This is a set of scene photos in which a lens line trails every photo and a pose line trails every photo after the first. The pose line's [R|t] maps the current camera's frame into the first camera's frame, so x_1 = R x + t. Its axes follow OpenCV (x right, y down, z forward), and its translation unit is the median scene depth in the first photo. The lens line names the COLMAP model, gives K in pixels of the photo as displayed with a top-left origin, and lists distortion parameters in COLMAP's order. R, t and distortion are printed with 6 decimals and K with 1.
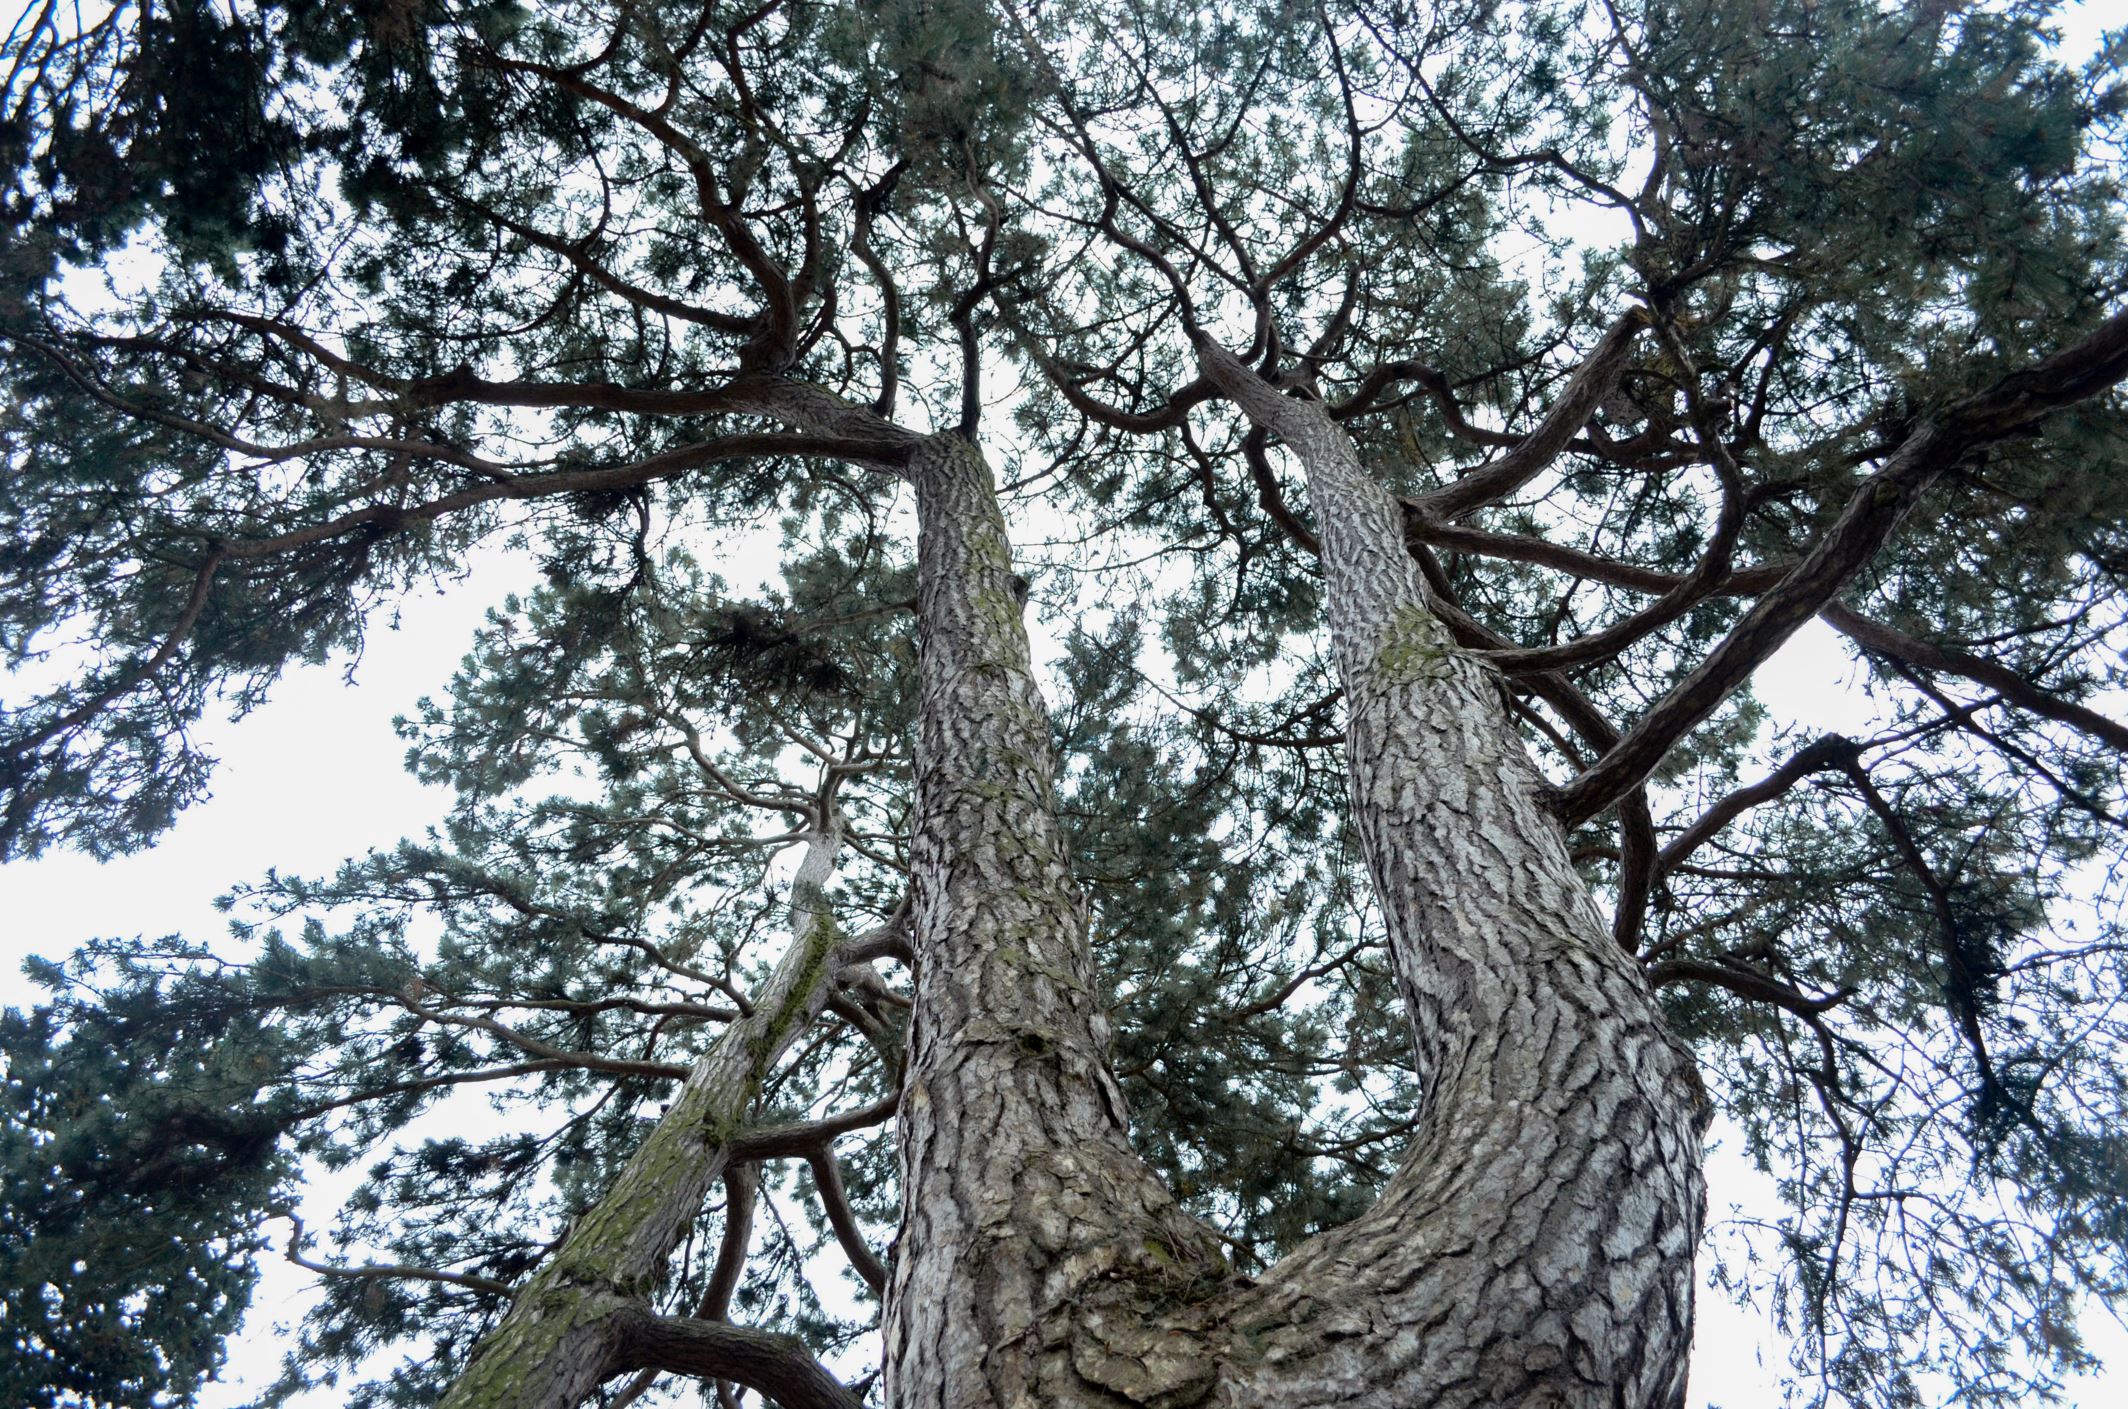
lens RADIAL K [[1677.1, 0, 1062.2], [0, 1677.1, 700.0], [0, 0, 1]] dist [-0.068534, -0.013065]
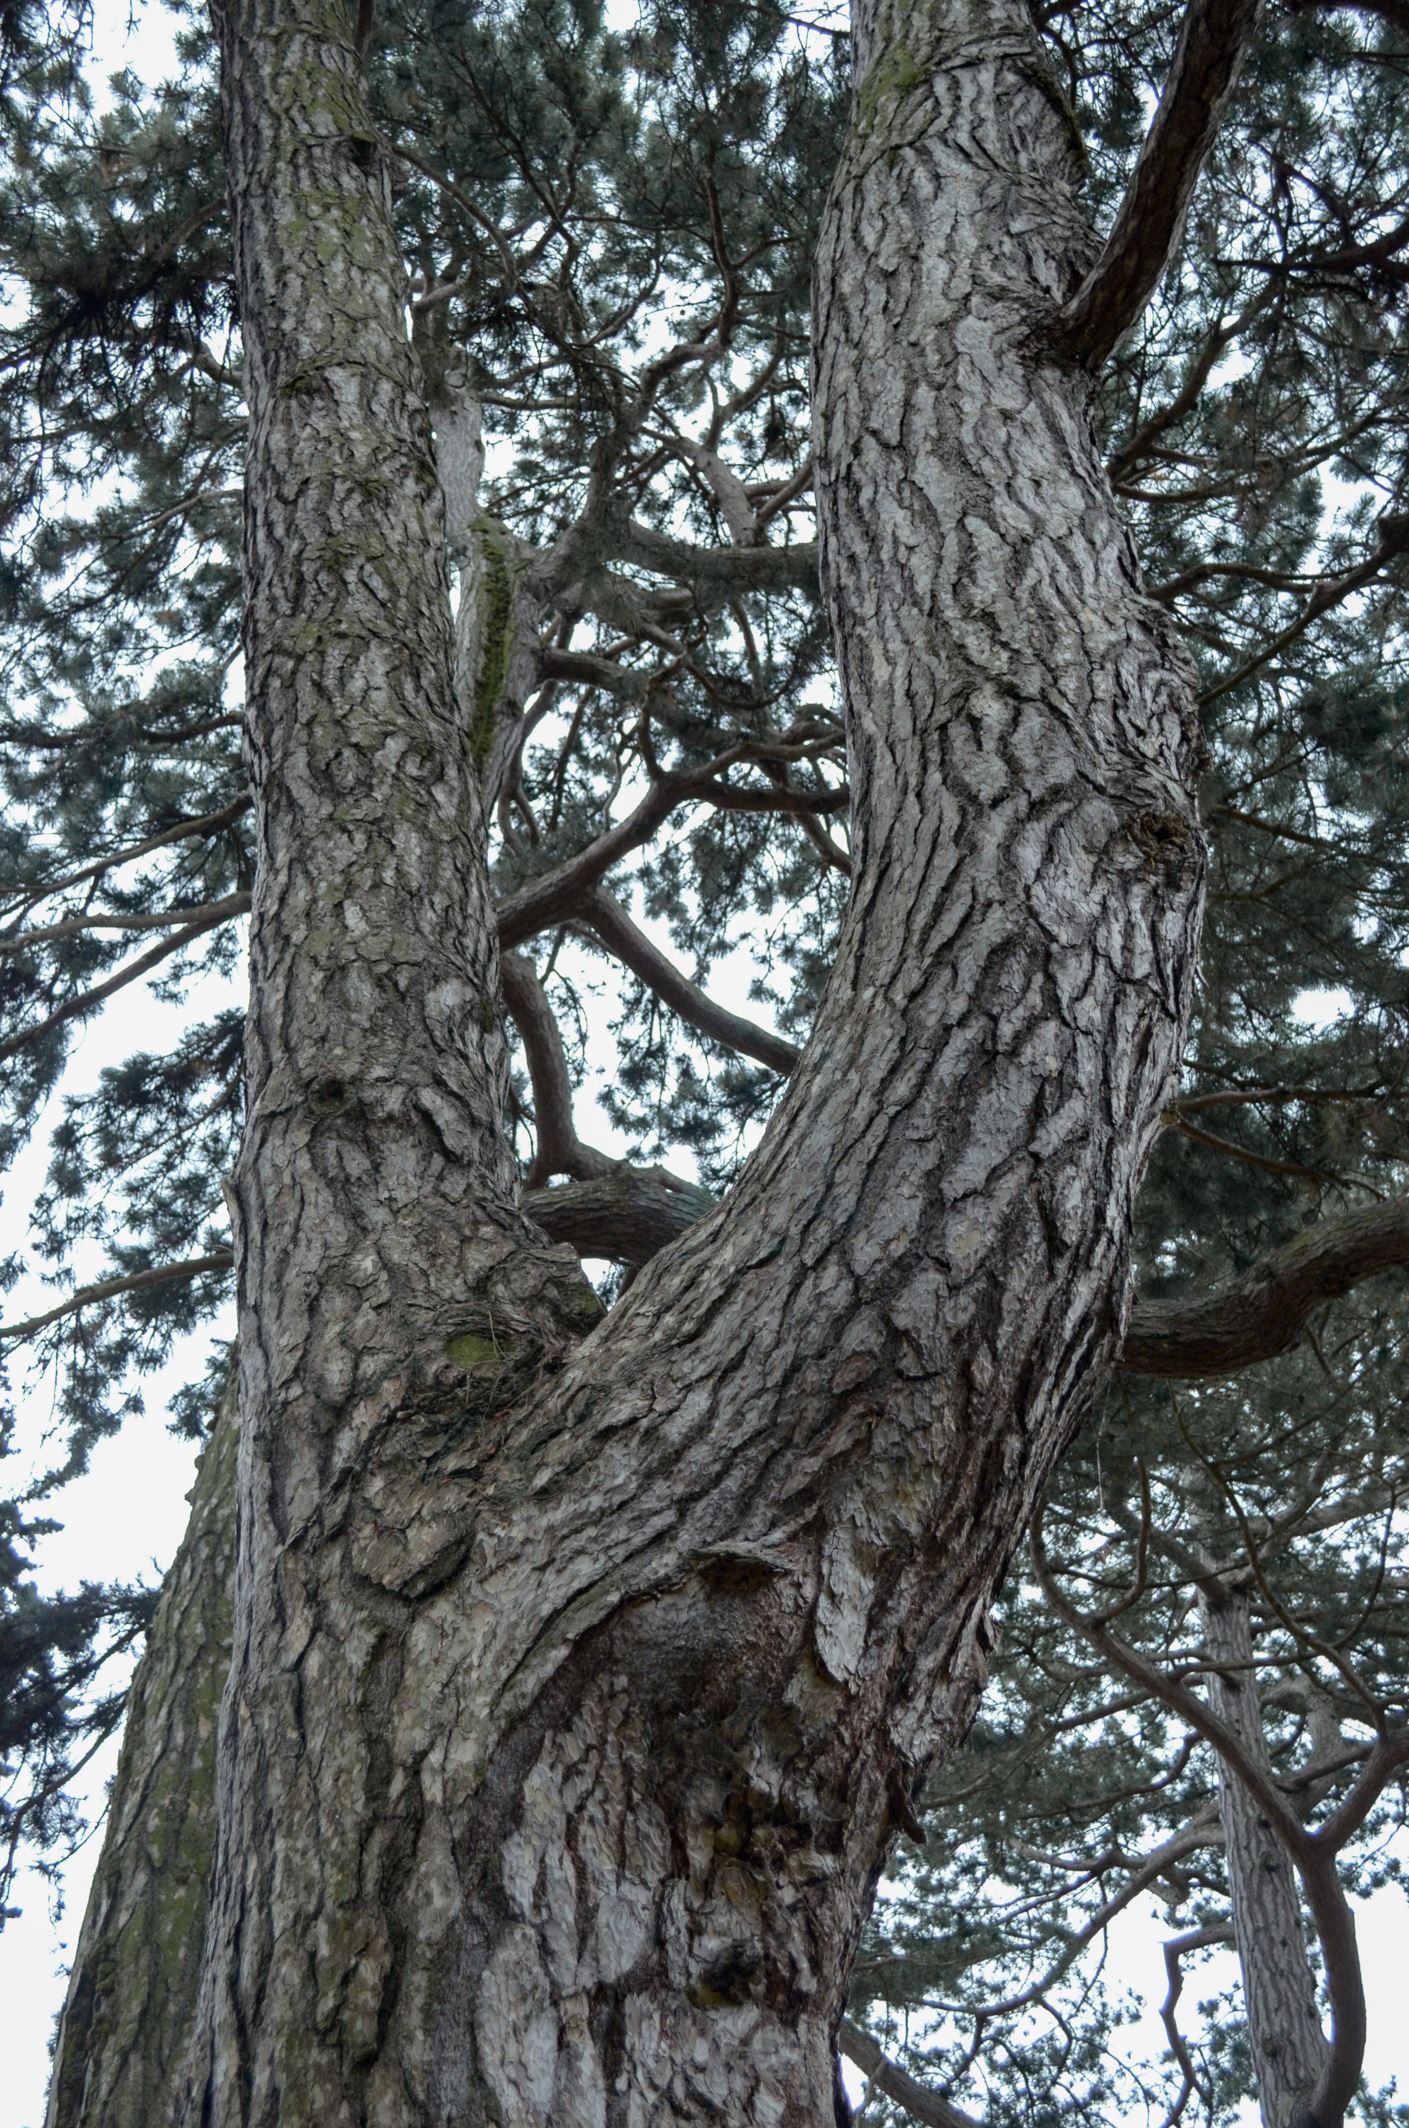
lens RADIAL K [[2739.7, 0, 706.3], [0, 2739.7, 1066.1], [0, 0, 1]] dist [-0.036164, 0.000000]
pose [[0.911482, -0.341643, -0.229089, 0.506342], [0.405484, 0.839906, 0.360751, -0.229359], [0.069165, -0.421709, 0.904089, -0.179341]]
